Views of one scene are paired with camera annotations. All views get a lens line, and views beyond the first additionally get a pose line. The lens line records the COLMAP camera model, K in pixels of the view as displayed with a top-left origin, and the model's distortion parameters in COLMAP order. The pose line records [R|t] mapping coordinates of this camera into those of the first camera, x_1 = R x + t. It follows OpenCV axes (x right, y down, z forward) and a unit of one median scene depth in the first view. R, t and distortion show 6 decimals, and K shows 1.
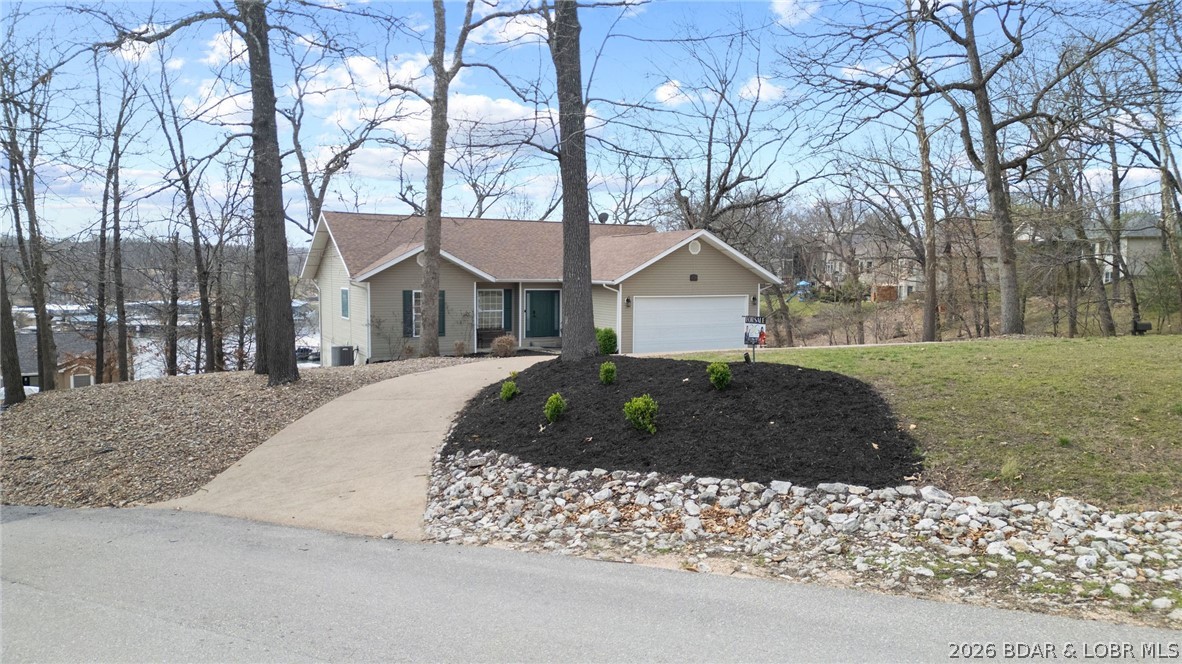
lens RADIAL K [[821.8, 0, 594.5], [0, 821.8, 333.8], [0, 0, 1]] dist [0.078319, -0.081273]
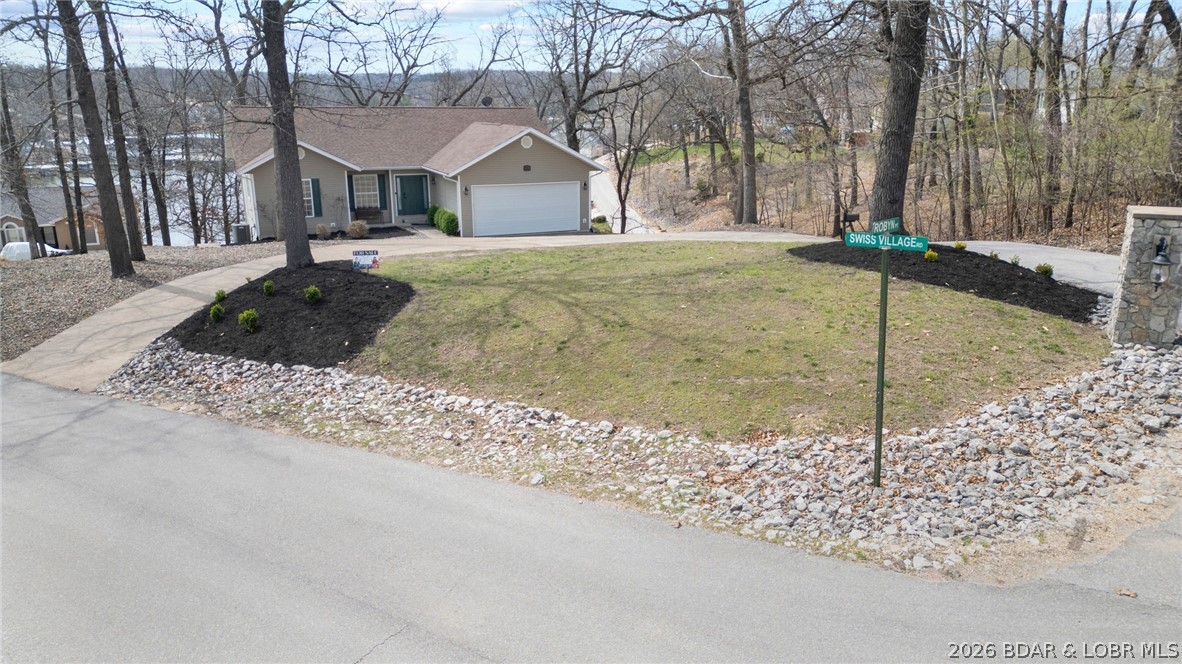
lens RADIAL K [[821.8, 0, 593.7], [0, 821.8, 327.3], [0, 0, 1]] dist [0.078319, -0.081273]
pose [[0.998718, 0.008189, -0.049949, 0.281255], [0.001536, 0.981467, 0.191623, -0.070833], [0.050593, -0.191454, 0.980197, -0.214572]]
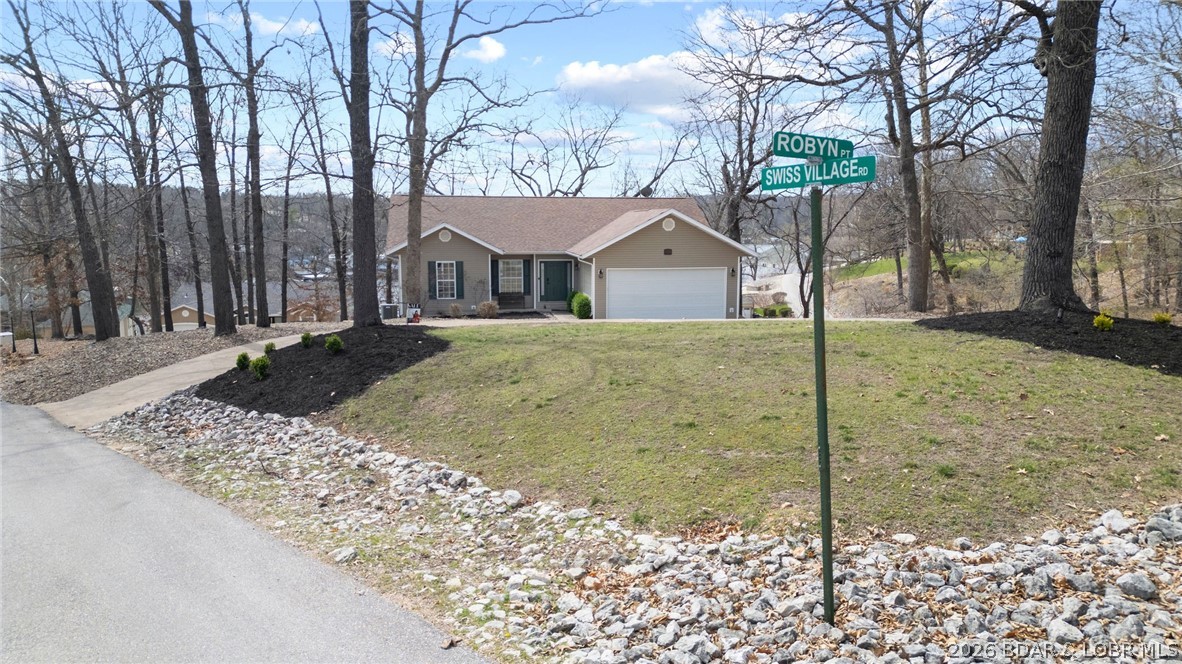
lens RADIAL K [[821.8, 0, 593.6], [0, 821.8, 328.0], [0, 0, 1]] dist [0.078319, -0.081273]
pose [[0.950166, 0.034169, -0.309866, 0.376236], [-0.018389, 0.998387, 0.053706, -0.023183], [0.311201, -0.045332, 0.949262, -0.095401]]
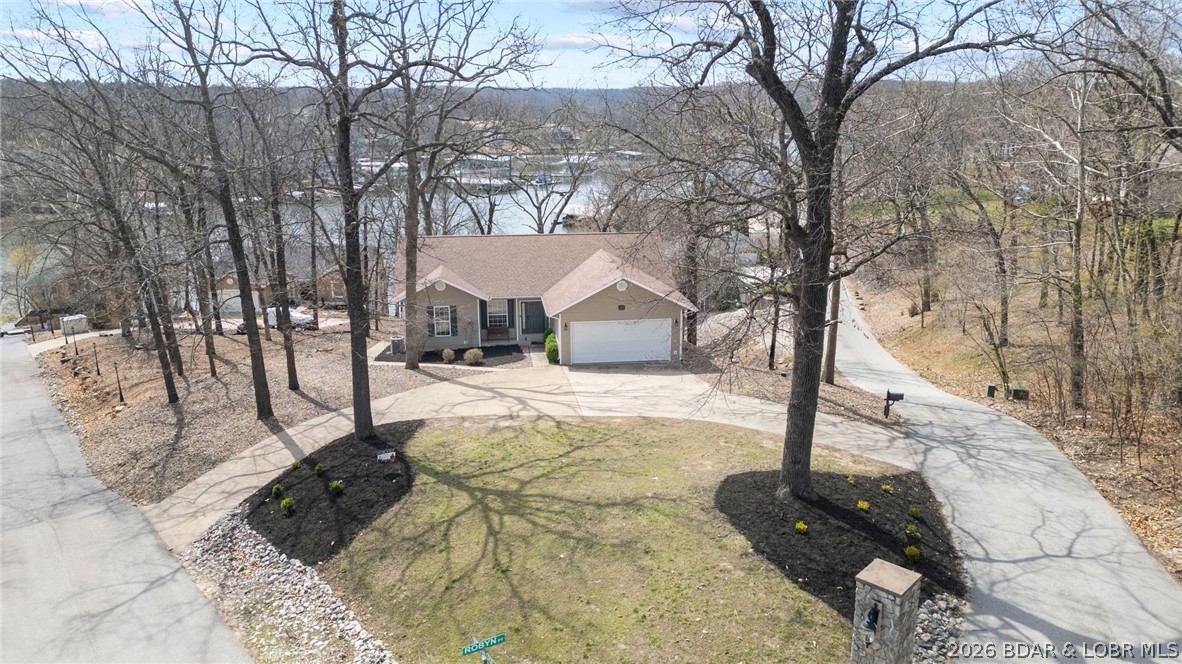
lens RADIAL K [[821.8, 0, 596.1], [0, 821.8, 329.9], [0, 0, 1]] dist [0.078319, -0.081273]
pose [[0.936567, 0.082558, -0.340628, 0.546920], [-0.019168, 0.982473, 0.185419, -0.283495], [0.349965, -0.167128, 0.921733, -0.265444]]
